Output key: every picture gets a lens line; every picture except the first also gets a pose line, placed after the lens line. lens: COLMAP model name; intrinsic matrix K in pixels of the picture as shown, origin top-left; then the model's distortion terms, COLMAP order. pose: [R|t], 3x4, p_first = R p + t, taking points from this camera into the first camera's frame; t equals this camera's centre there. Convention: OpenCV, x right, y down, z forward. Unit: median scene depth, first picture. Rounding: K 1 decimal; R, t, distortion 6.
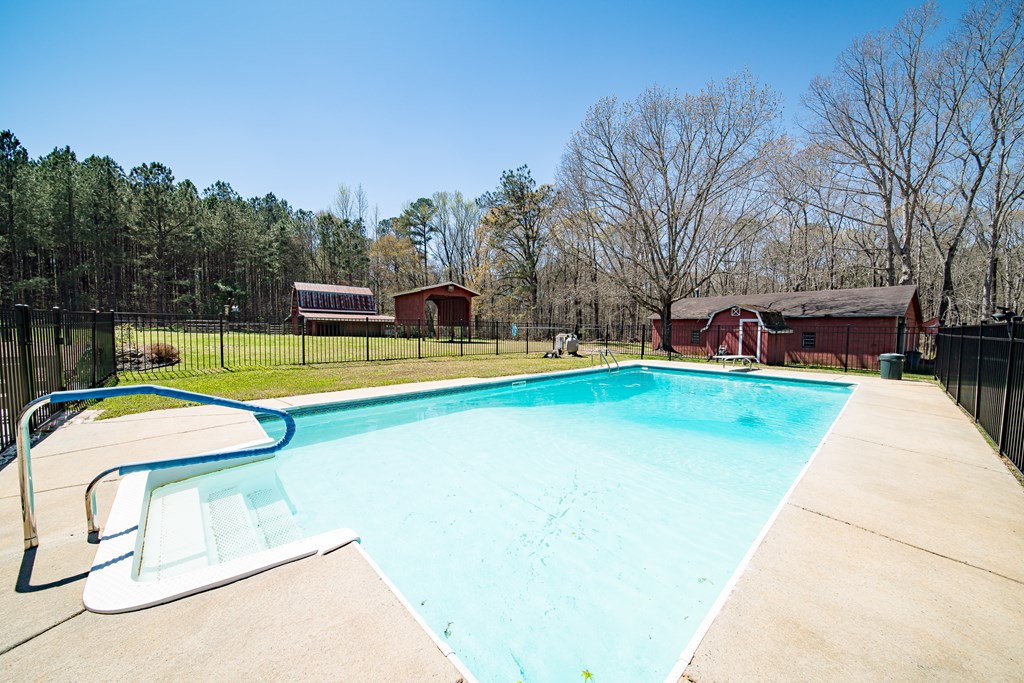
lens RADIAL K [[361.8, 0, 514.3], [0, 361.8, 352.0], [0, 0, 1]] dist [0.000831, 0.000047]
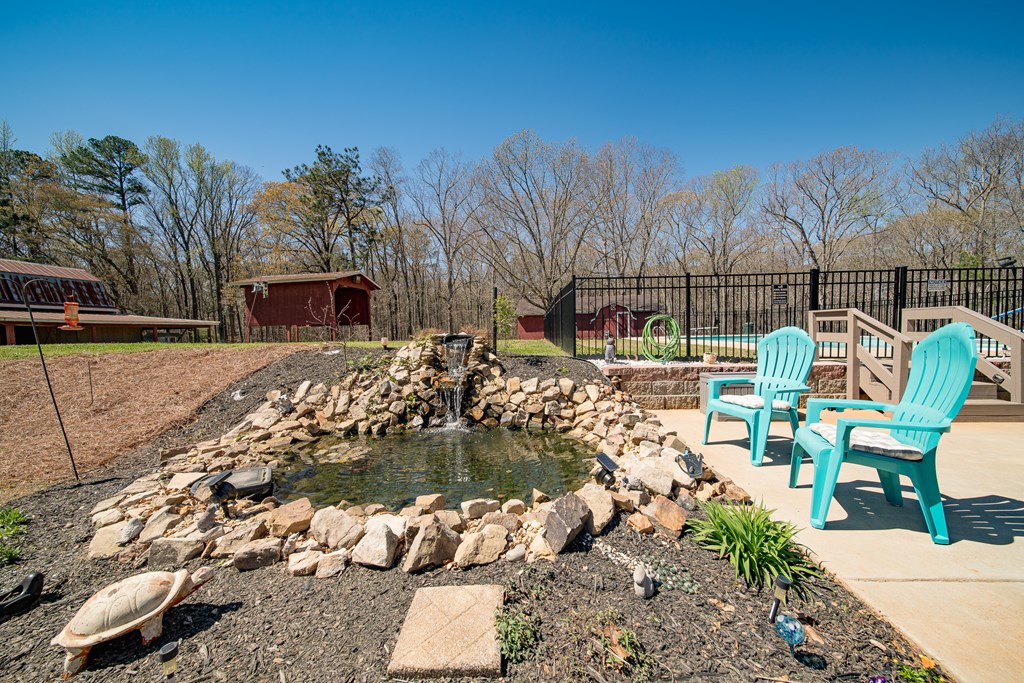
lens RADIAL K [[361.8, 0, 514.3], [0, 361.8, 352.0], [0, 0, 1]] dist [0.000831, 0.000047]
pose [[0.751812, -0.070625, 0.655585, -0.297480], [0.076064, 0.996899, 0.020166, 0.005151], [-0.654976, 0.034705, 0.754852, 0.072580]]
